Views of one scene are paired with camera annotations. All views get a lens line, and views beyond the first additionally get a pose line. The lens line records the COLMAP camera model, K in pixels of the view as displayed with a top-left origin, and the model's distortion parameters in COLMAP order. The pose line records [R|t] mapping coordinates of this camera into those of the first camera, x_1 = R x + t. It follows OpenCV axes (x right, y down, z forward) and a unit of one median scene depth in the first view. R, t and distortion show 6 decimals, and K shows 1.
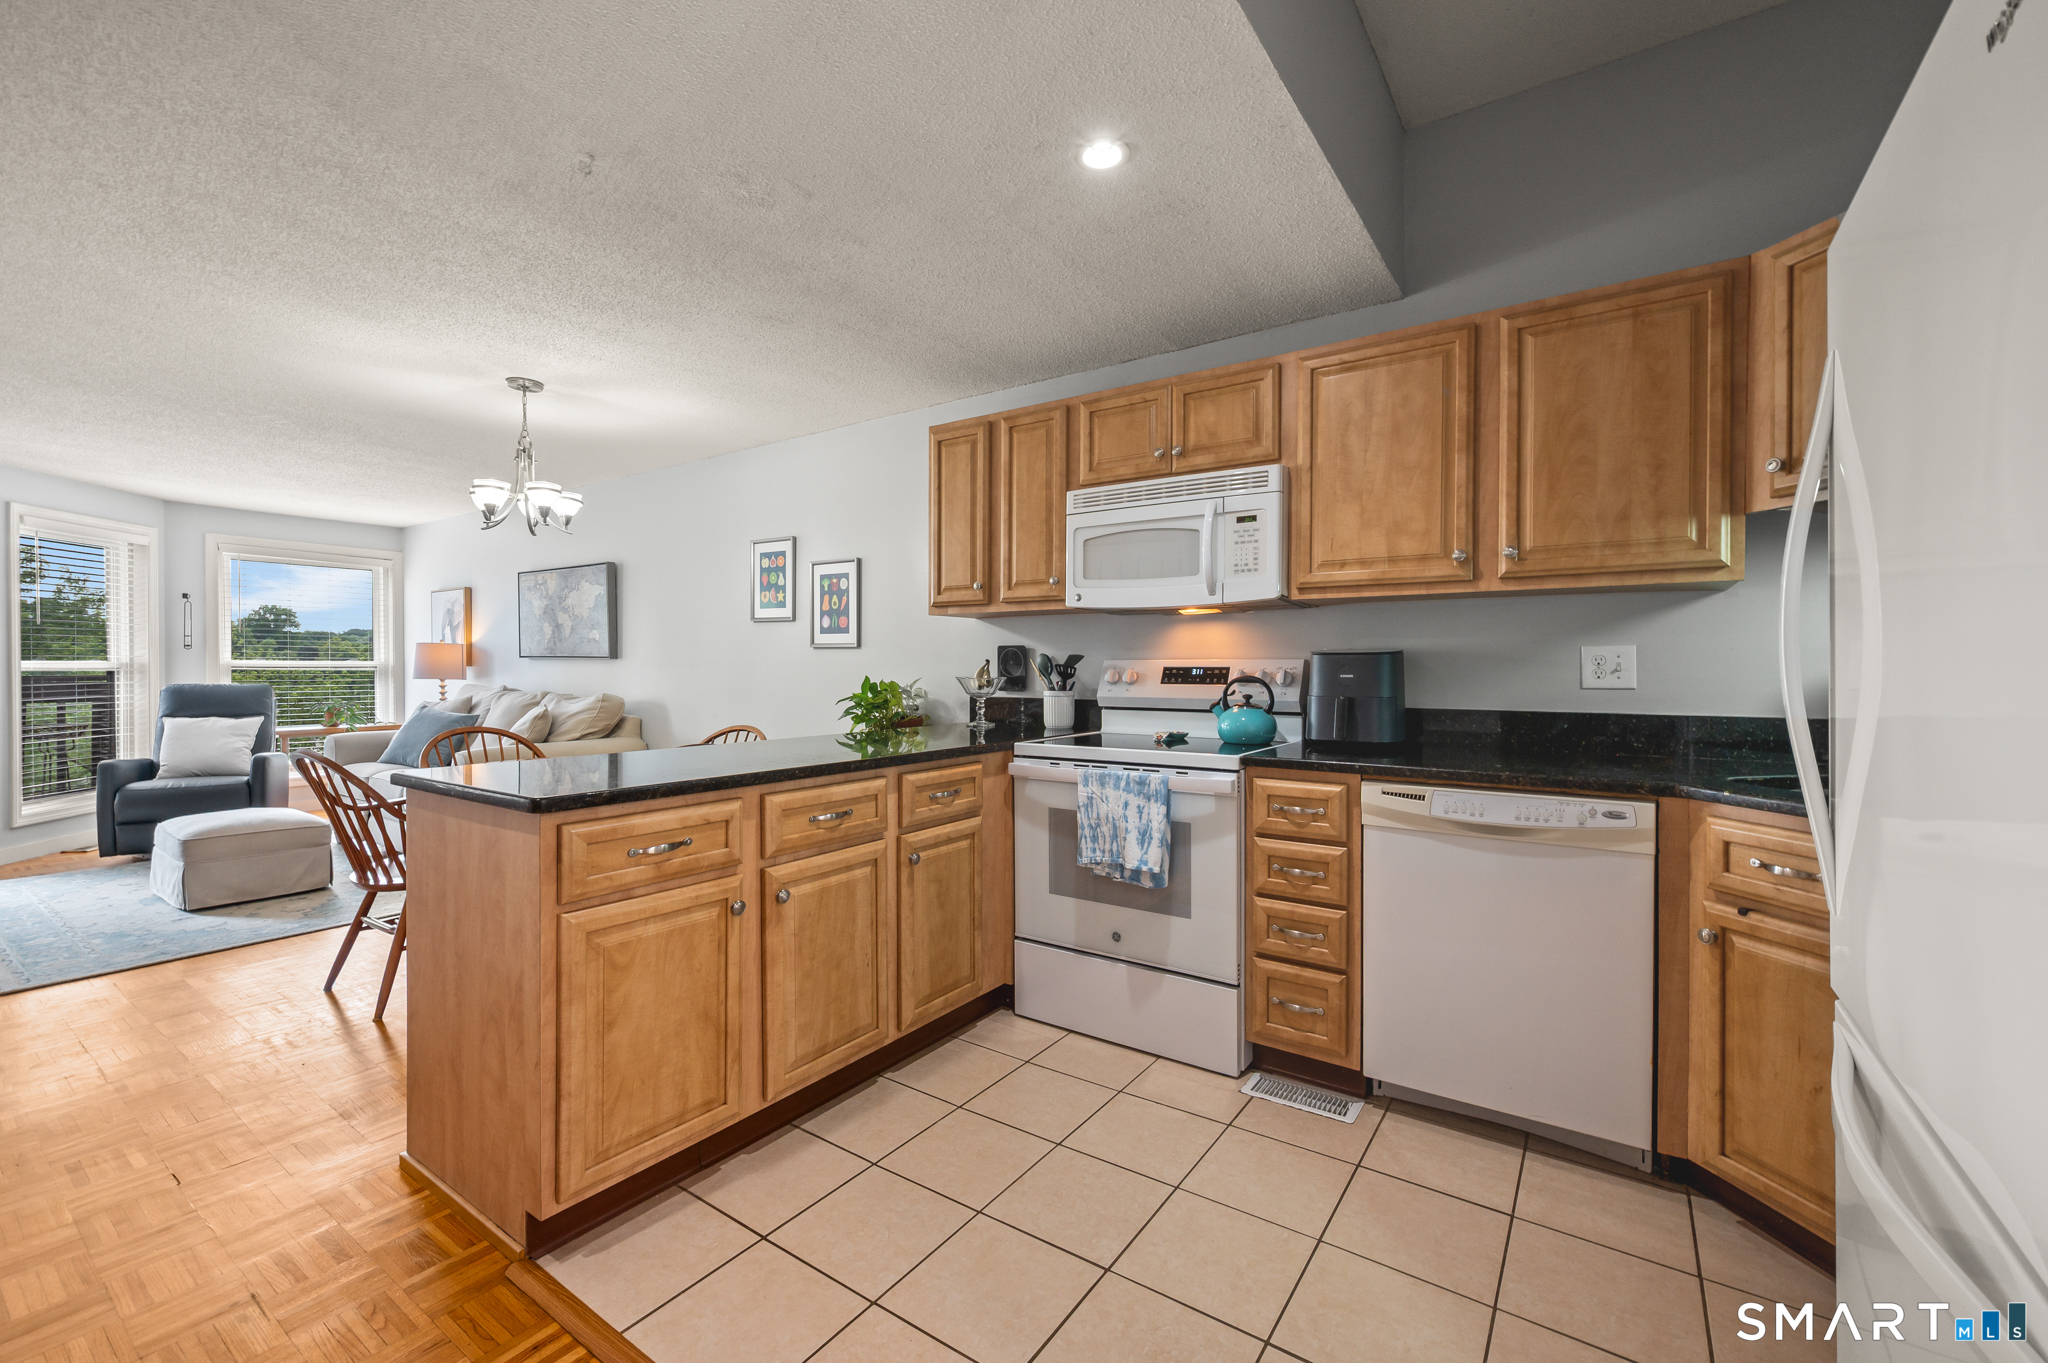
lens RADIAL K [[845.1, 0, 1026.0], [0, 845.1, 672.9], [0, 0, 1]] dist [0.000873, -0.000125]
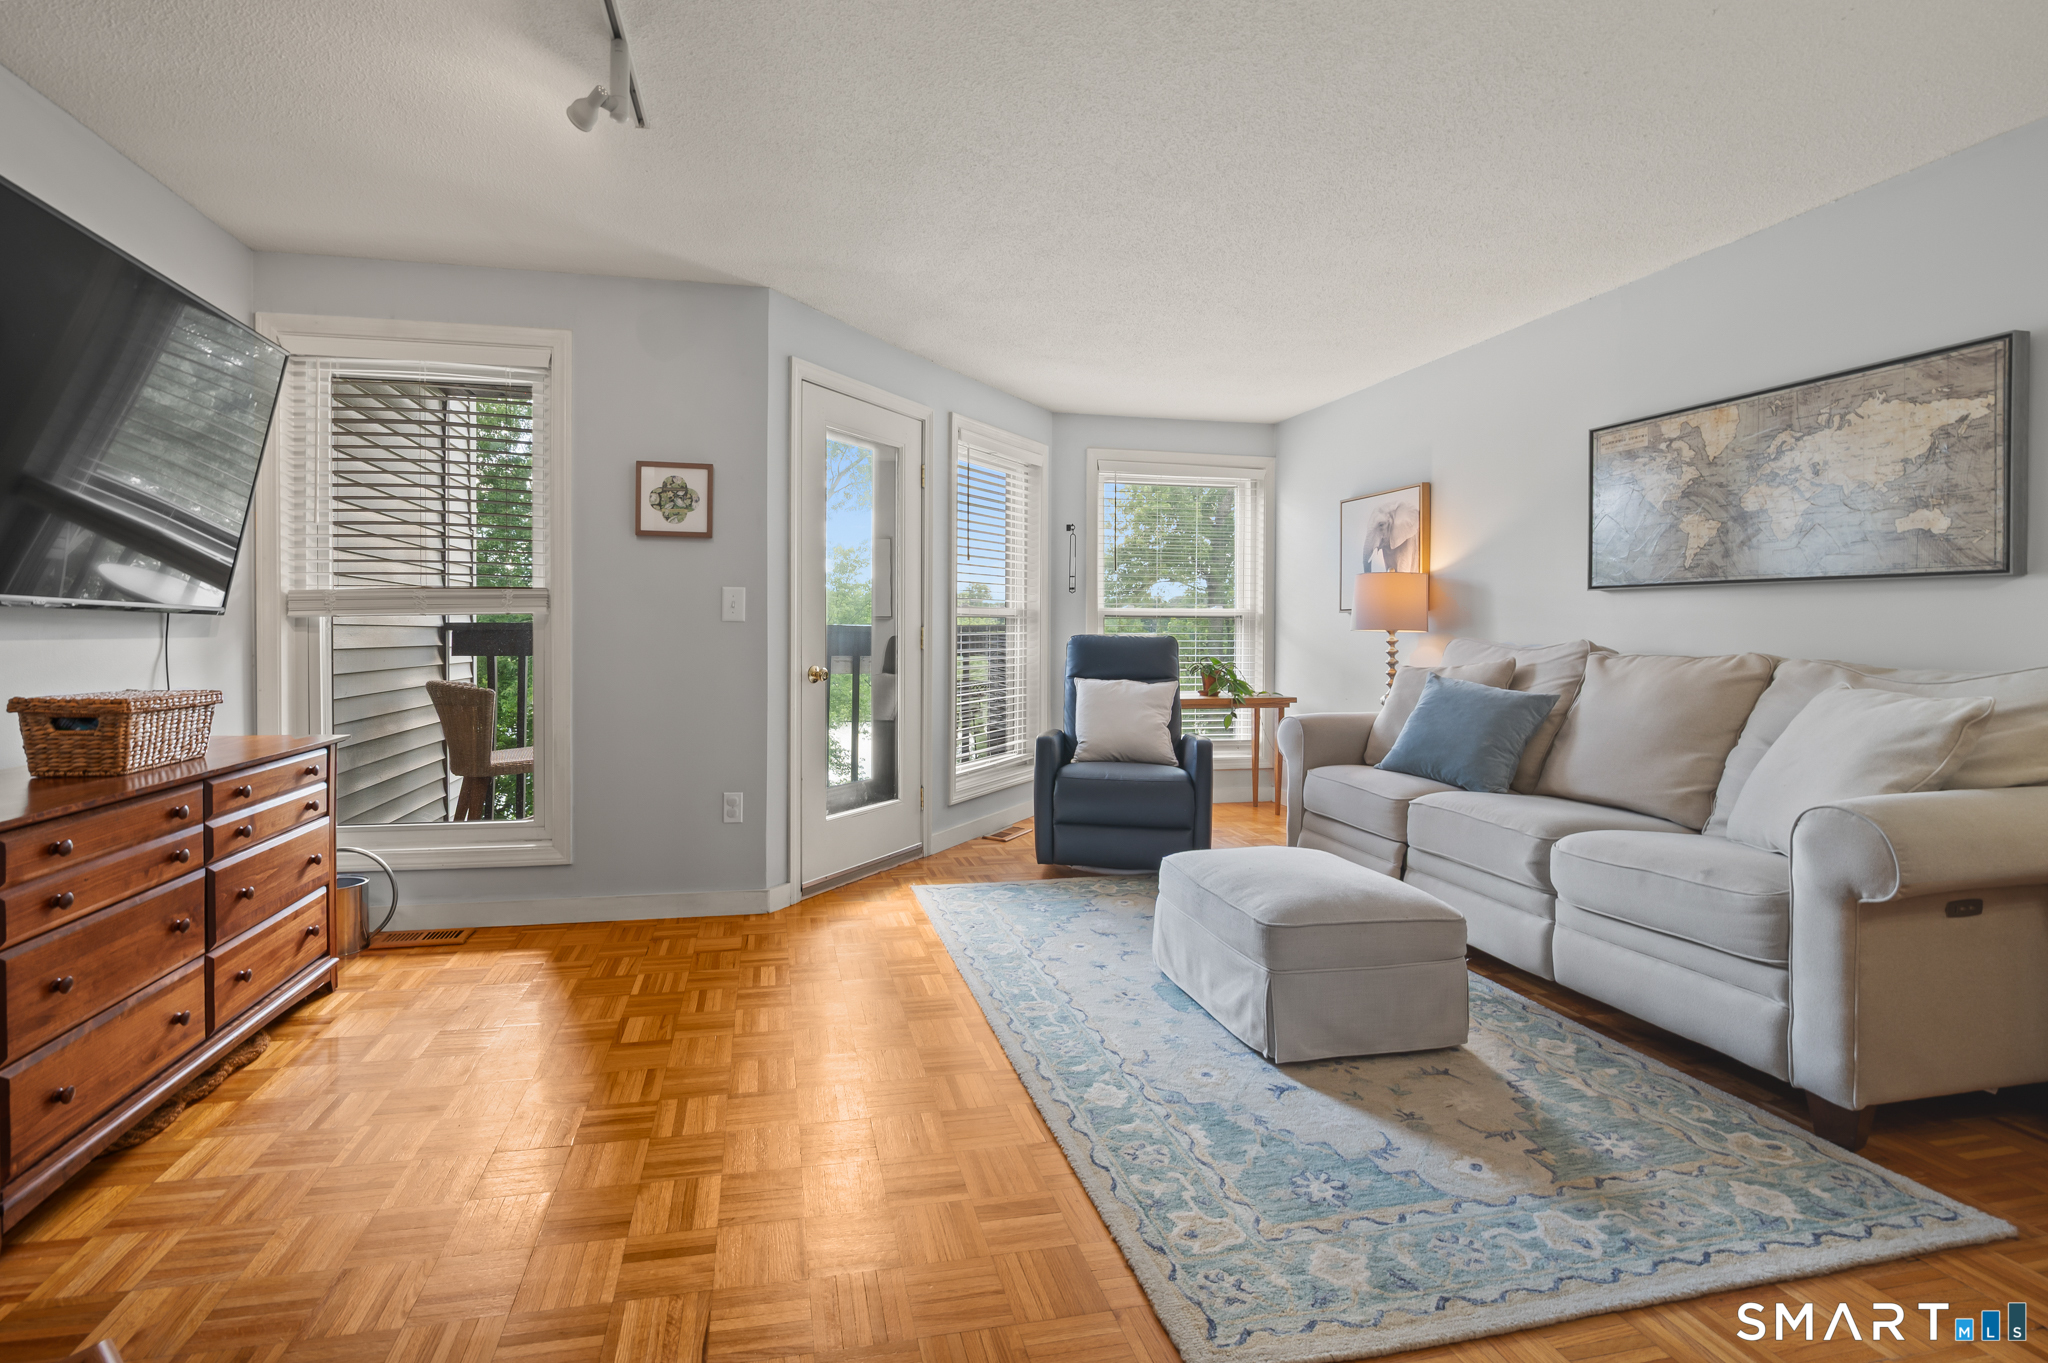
lens RADIAL K [[884.3, 0, 914.2], [0, 884.3, 641.7], [0, 0, 1]] dist [-0.002392, 0.000028]
pose [[0.699460, 0.009796, -0.714605, -0.891293], [-0.005532, 0.999950, 0.008293, 0.022698], [0.714650, -0.001848, 0.699479, 0.542063]]
